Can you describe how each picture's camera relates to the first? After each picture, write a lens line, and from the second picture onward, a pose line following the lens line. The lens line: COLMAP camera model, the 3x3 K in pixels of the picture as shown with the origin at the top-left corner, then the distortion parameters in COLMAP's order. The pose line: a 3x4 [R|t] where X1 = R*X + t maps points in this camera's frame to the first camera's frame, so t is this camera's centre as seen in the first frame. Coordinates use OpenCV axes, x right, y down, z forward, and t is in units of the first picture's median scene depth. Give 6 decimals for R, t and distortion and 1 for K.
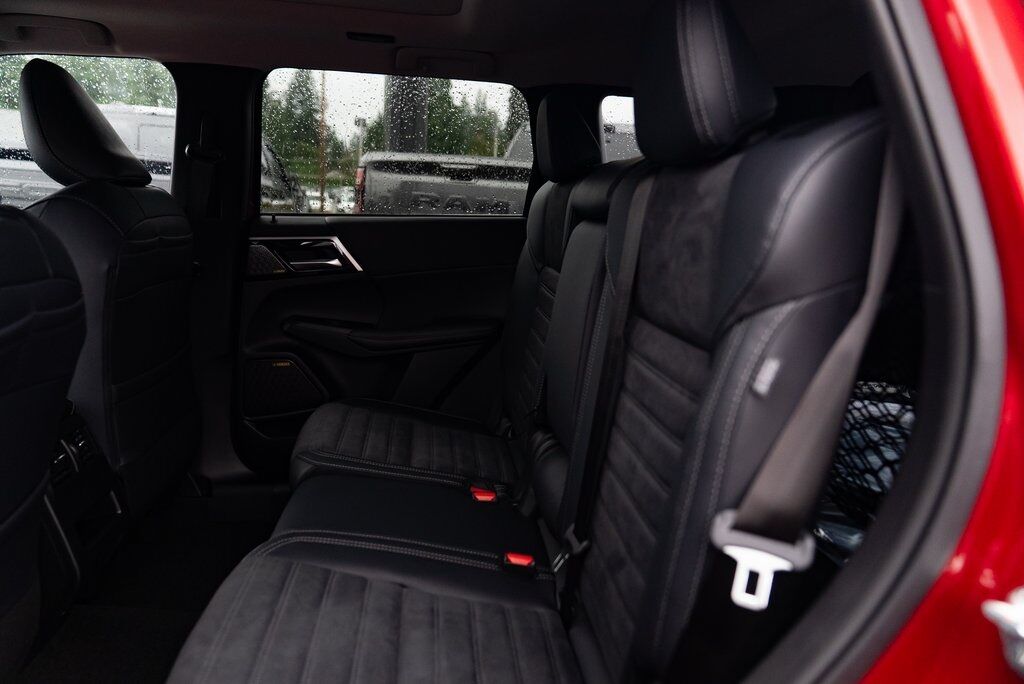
lens RADIAL K [[697.5, 0, 512.1], [0, 697.5, 339.8], [0, 0, 1]] dist [-0.035898, 0.013873]
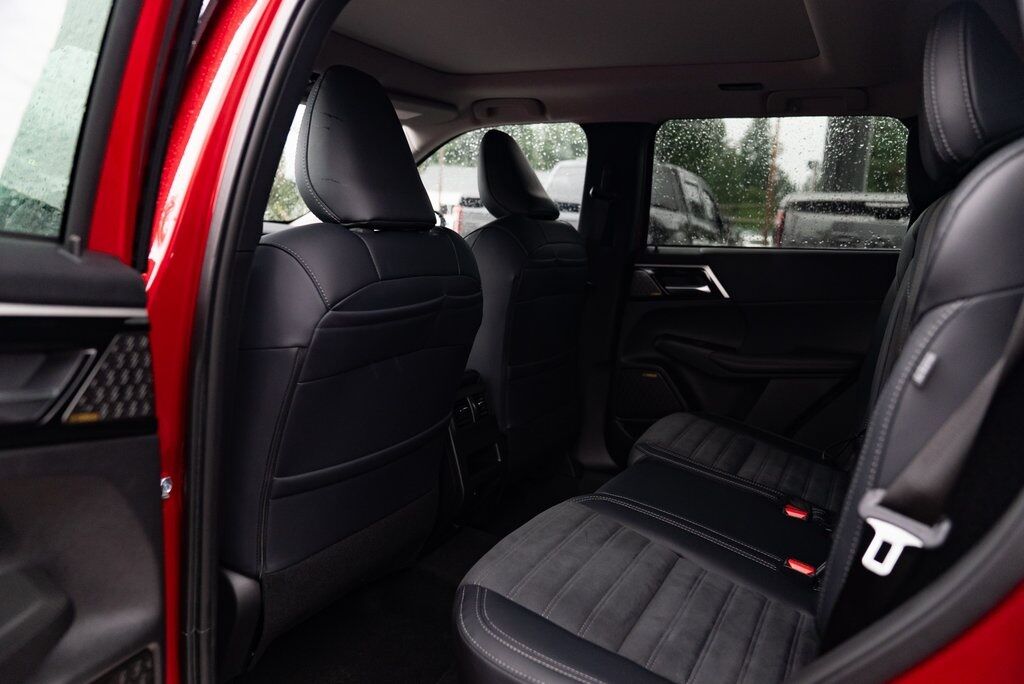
lens RADIAL K [[697.5, 0, 513.1], [0, 697.5, 342.3], [0, 0, 1]] dist [-0.035898, 0.013873]
pose [[0.815840, 0.084285, -0.572102, 0.168099], [-0.118193, 0.992740, -0.022293, 0.041816], [0.566070, 0.085806, 0.819879, -0.090645]]
